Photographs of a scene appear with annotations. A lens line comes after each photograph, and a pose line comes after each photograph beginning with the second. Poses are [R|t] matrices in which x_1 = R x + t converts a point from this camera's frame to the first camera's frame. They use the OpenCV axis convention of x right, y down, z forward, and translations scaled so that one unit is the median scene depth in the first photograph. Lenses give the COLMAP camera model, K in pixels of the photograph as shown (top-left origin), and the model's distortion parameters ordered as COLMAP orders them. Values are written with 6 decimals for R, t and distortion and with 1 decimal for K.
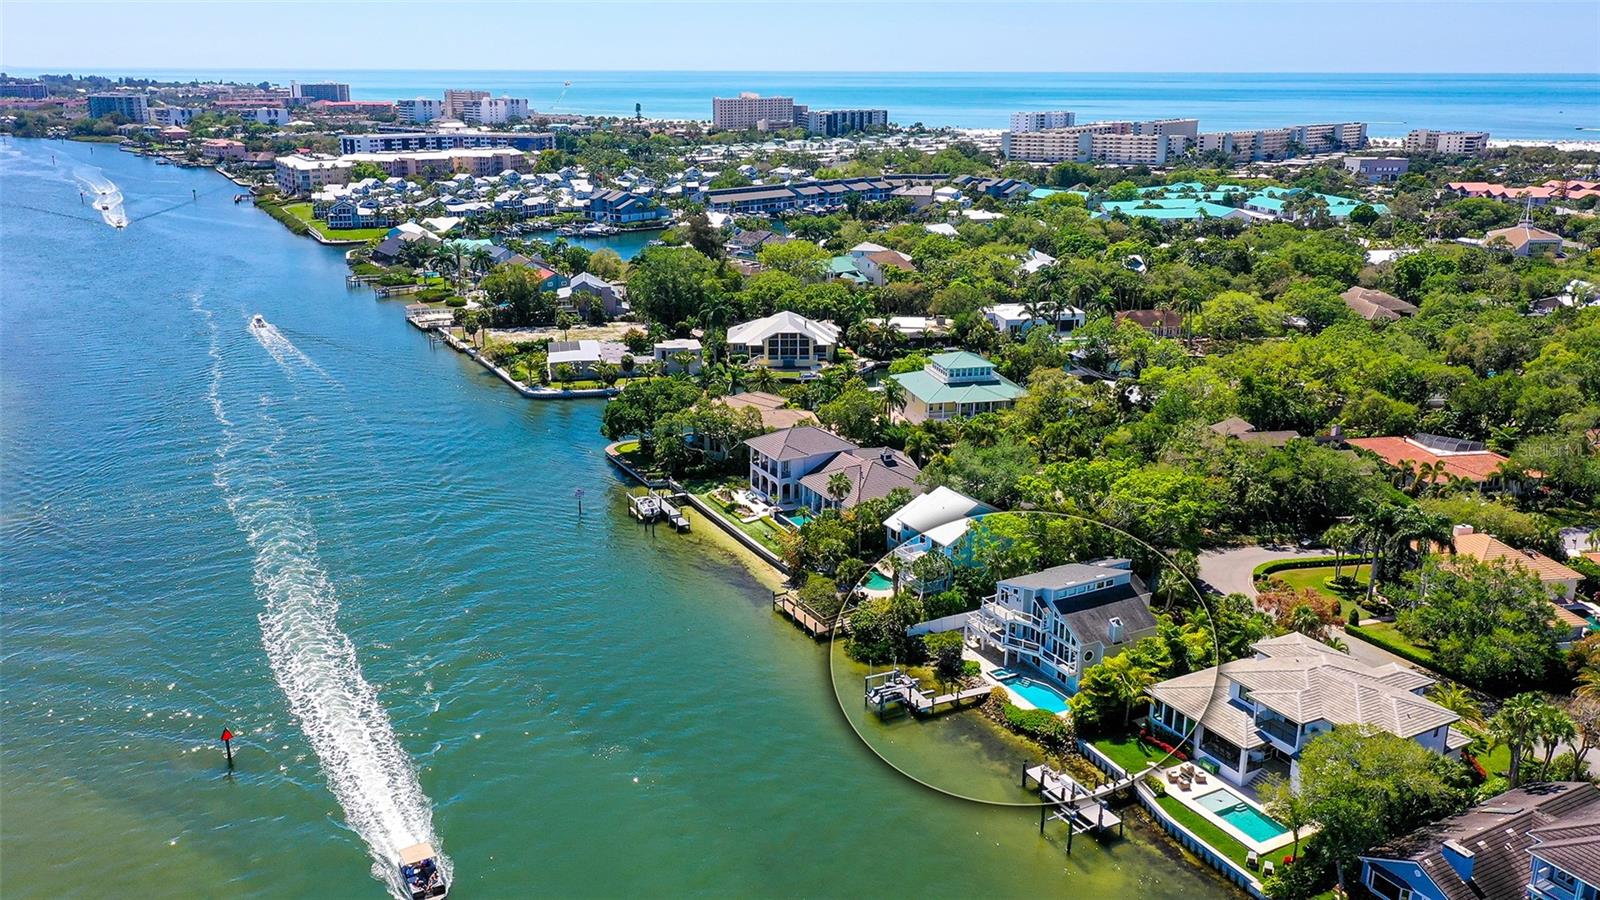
lens RADIAL K [[1269.4, 0, 800.0], [0, 1269.4, 450.0], [0, 0, 1]] dist [-0.002078, -0.002496]
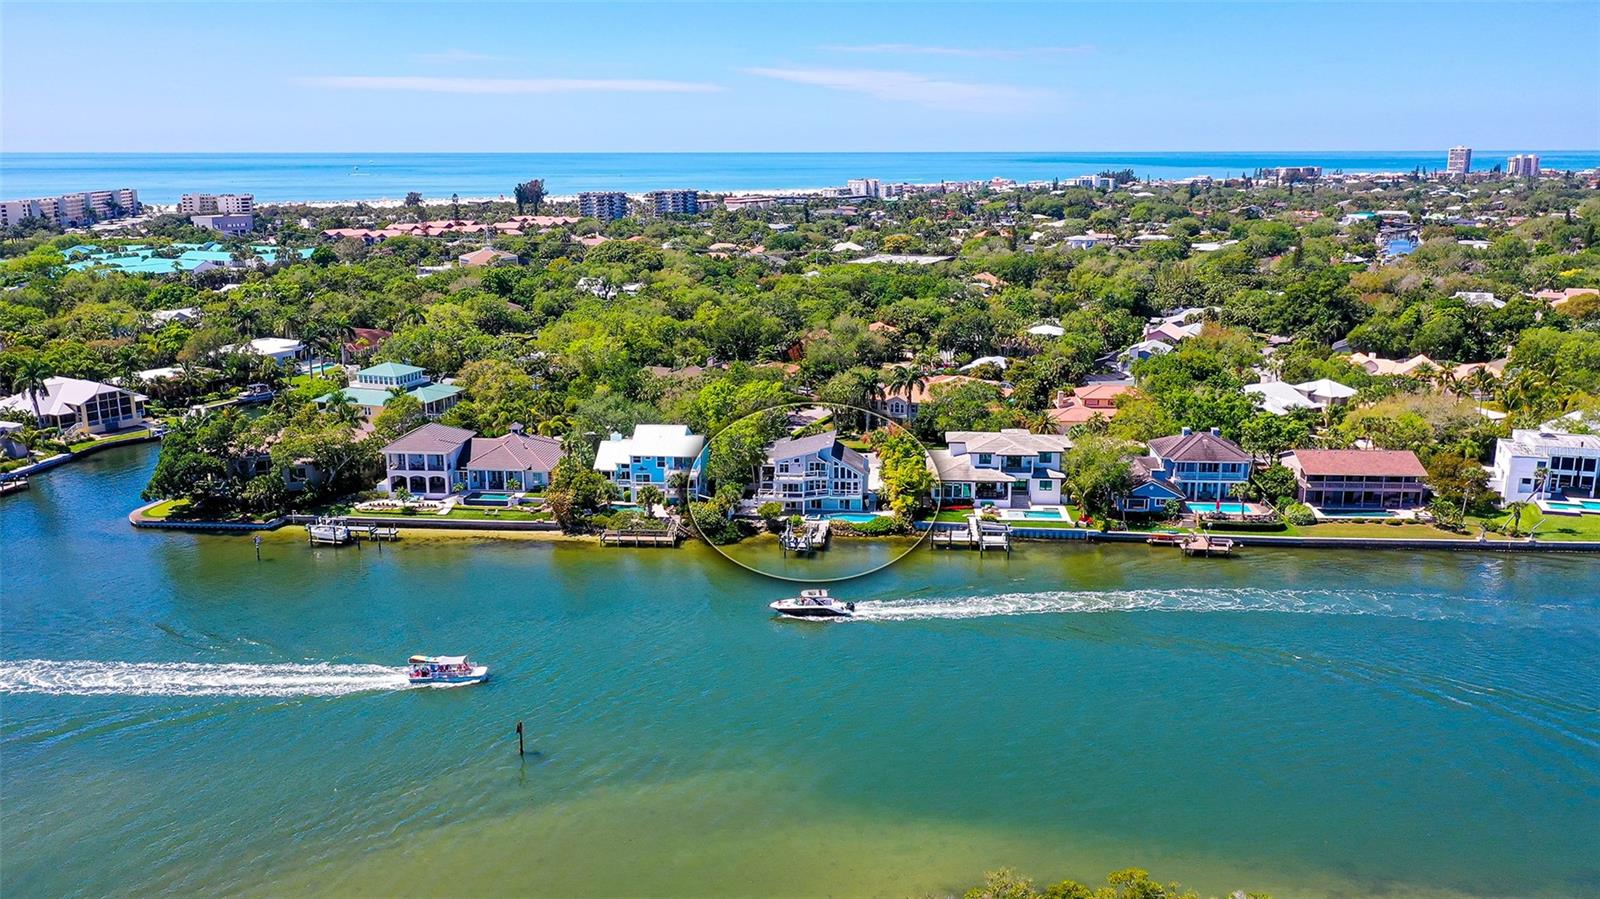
lens RADIAL K [[1269.4, 0, 800.0], [0, 1269.4, 449.5], [0, 0, 1]] dist [-0.002078, -0.002496]
pose [[0.535210, -0.193388, 0.822284, -0.571586], [0.241521, 0.967837, 0.070417, 0.001942], [-0.809455, 0.160911, 0.564704, 0.125990]]
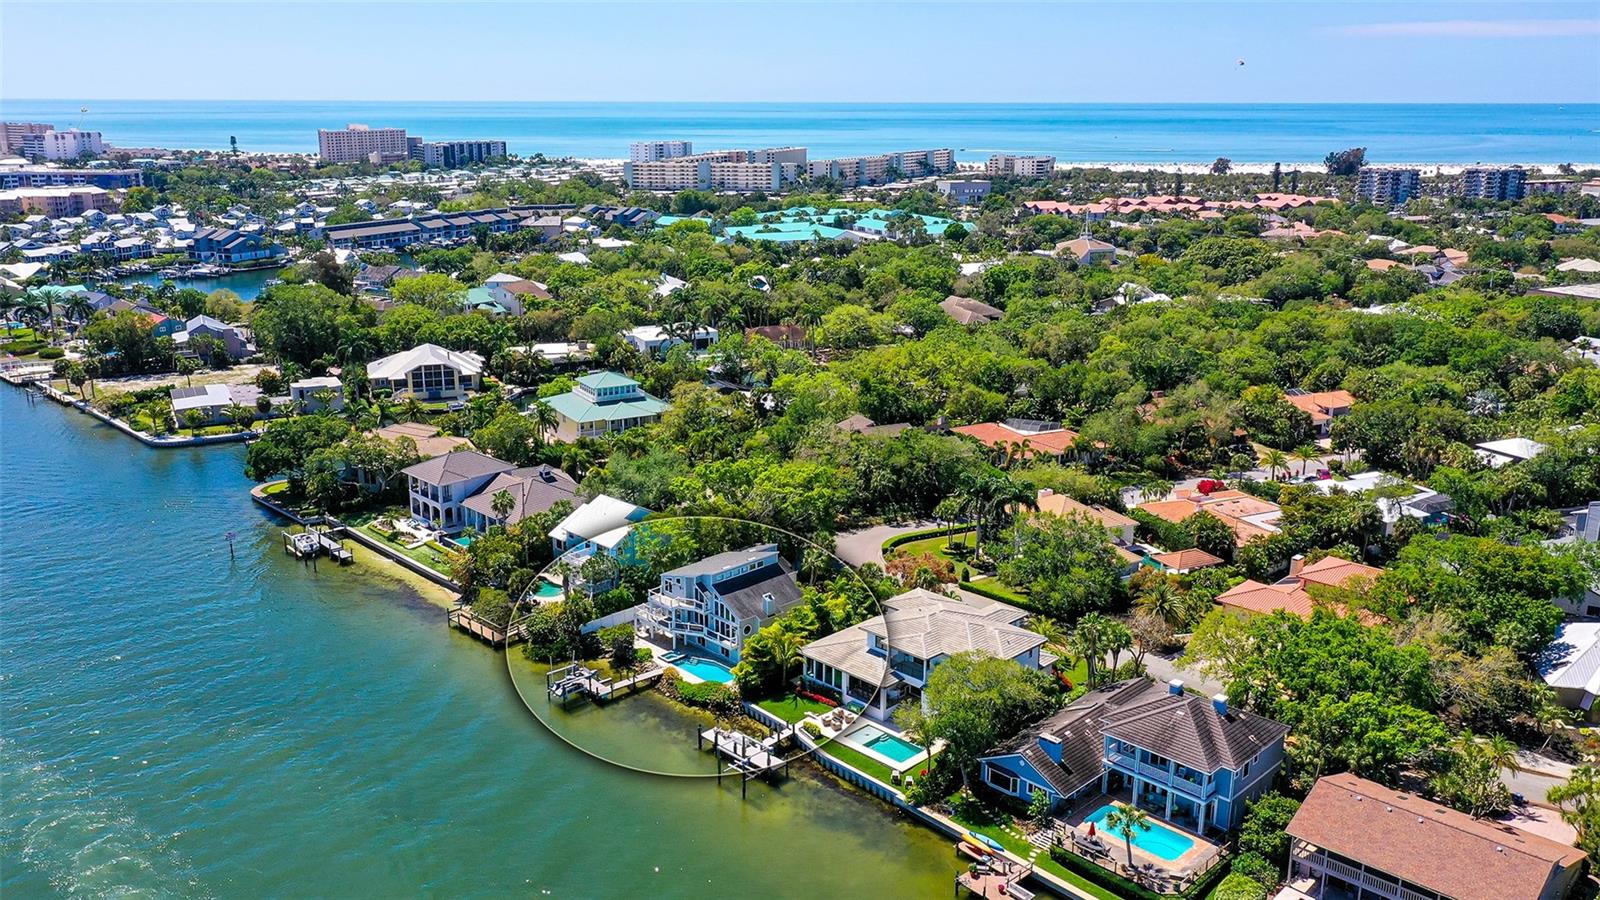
lens RADIAL K [[1269.4, 0, 800.0], [0, 1269.4, 450.0], [0, 0, 1]] dist [-0.002078, -0.002496]
pose [[0.958426, -0.074845, 0.275351, -0.013775], [0.080851, 0.996671, -0.010510, 0.011106], [-0.273647, 0.032336, 0.961286, -0.053111]]
